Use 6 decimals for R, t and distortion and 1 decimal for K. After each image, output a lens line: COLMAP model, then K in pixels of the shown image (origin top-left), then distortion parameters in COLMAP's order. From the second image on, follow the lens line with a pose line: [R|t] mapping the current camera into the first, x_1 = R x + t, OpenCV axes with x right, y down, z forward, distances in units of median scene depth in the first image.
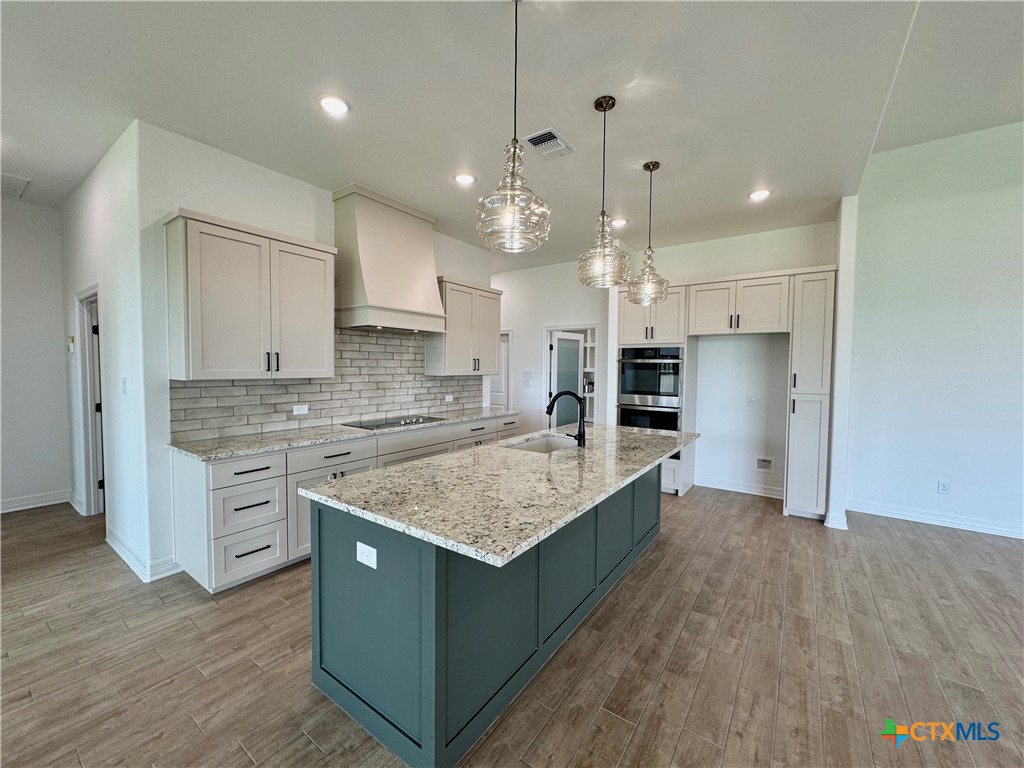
lens RADIAL K [[408.1, 0, 511.5], [0, 408.1, 384.2], [0, 0, 1]] dist [-0.003014, 0.000205]
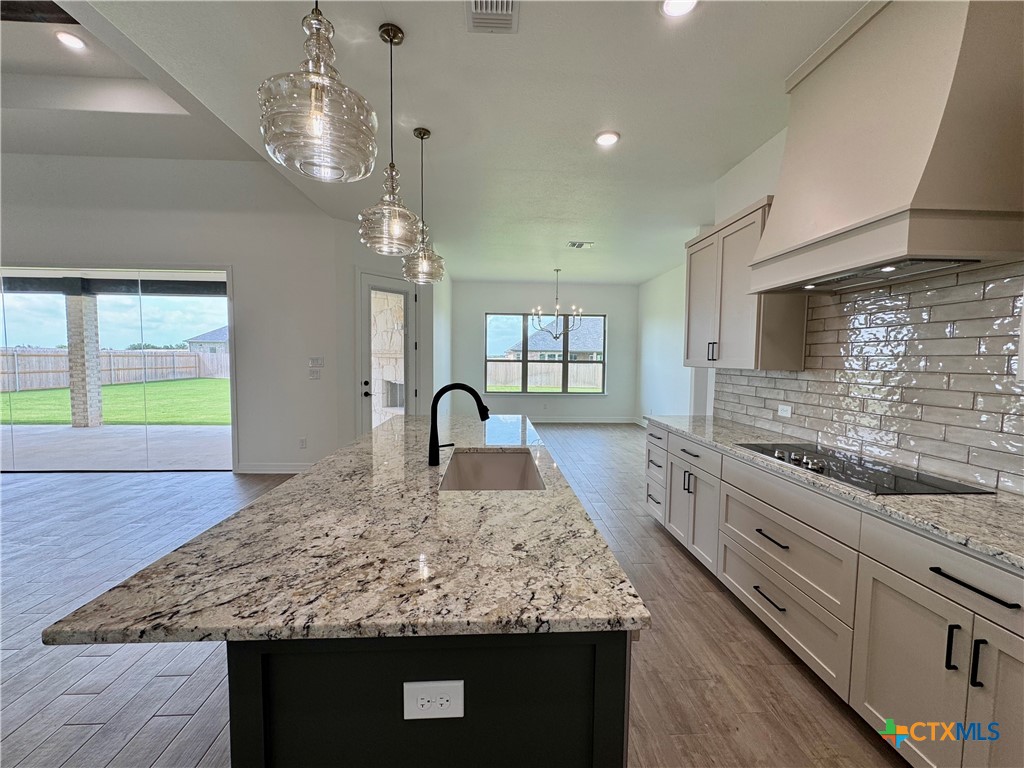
lens RADIAL K [[408.1, 0, 511.5], [0, 408.1, 384.2], [0, 0, 1]] dist [-0.003014, 0.000205]
pose [[-0.782176, 0.022858, -0.622639, 0.403701], [-0.043798, 0.994838, 0.091541, -0.039808], [0.621517, 0.098871, -0.777137, 1.335543]]
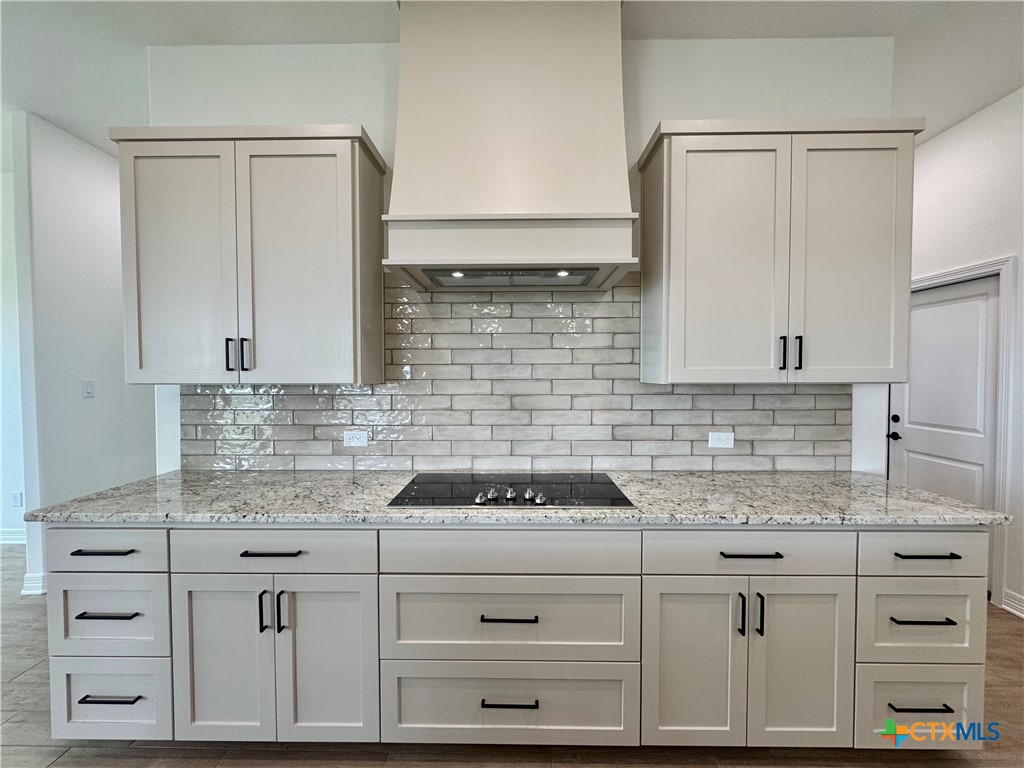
lens RADIAL K [[397.0, 0, 513.6], [0, 397.0, 389.0], [0, 0, 1]] dist [-0.001724, 0.000056]
pose [[0.567075, 0.019119, -0.823444, 0.079962], [-0.027926, 0.999602, 0.003977, -0.017597], [0.823192, 0.020740, 0.567384, 0.901314]]
